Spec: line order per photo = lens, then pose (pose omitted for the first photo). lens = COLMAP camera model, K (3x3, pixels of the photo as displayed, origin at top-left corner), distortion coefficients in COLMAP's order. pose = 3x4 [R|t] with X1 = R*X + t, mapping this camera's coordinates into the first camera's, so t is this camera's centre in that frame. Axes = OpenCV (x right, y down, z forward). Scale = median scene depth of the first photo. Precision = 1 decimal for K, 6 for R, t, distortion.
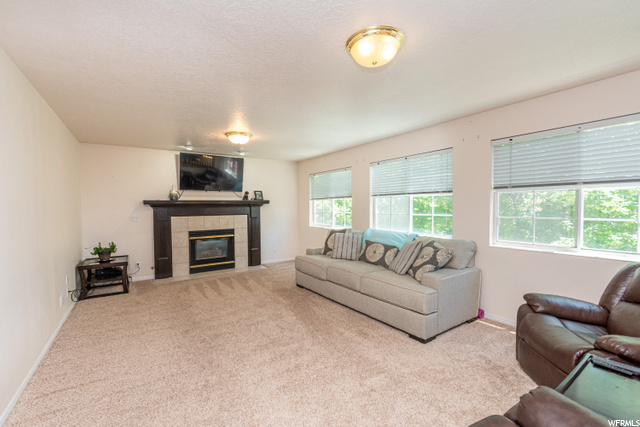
lens RADIAL K [[274.8, 0, 320.9], [0, 274.8, 215.5], [0, 0, 1]] dist [-0.002850, -0.000074]
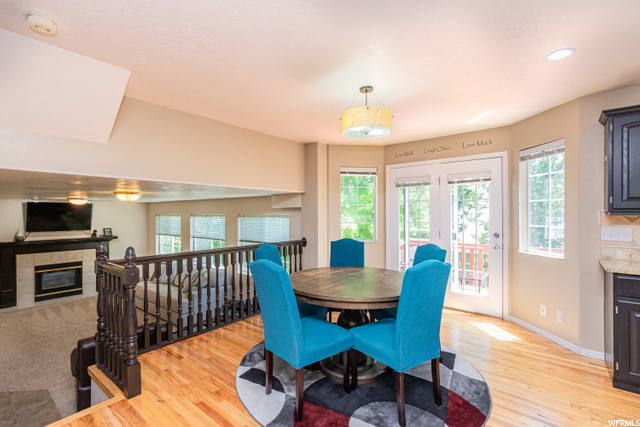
lens RADIAL K [[293.6, 0, 320.0], [0, 293.6, 214.2], [0, 0, 1]] dist [-0.001205, -0.000374]
pose [[0.957157, 0.006557, 0.289496, 0.327353], [0.001864, 0.999583, -0.028802, -0.125649], [-0.289564, 0.028108, 0.956746, -0.570732]]
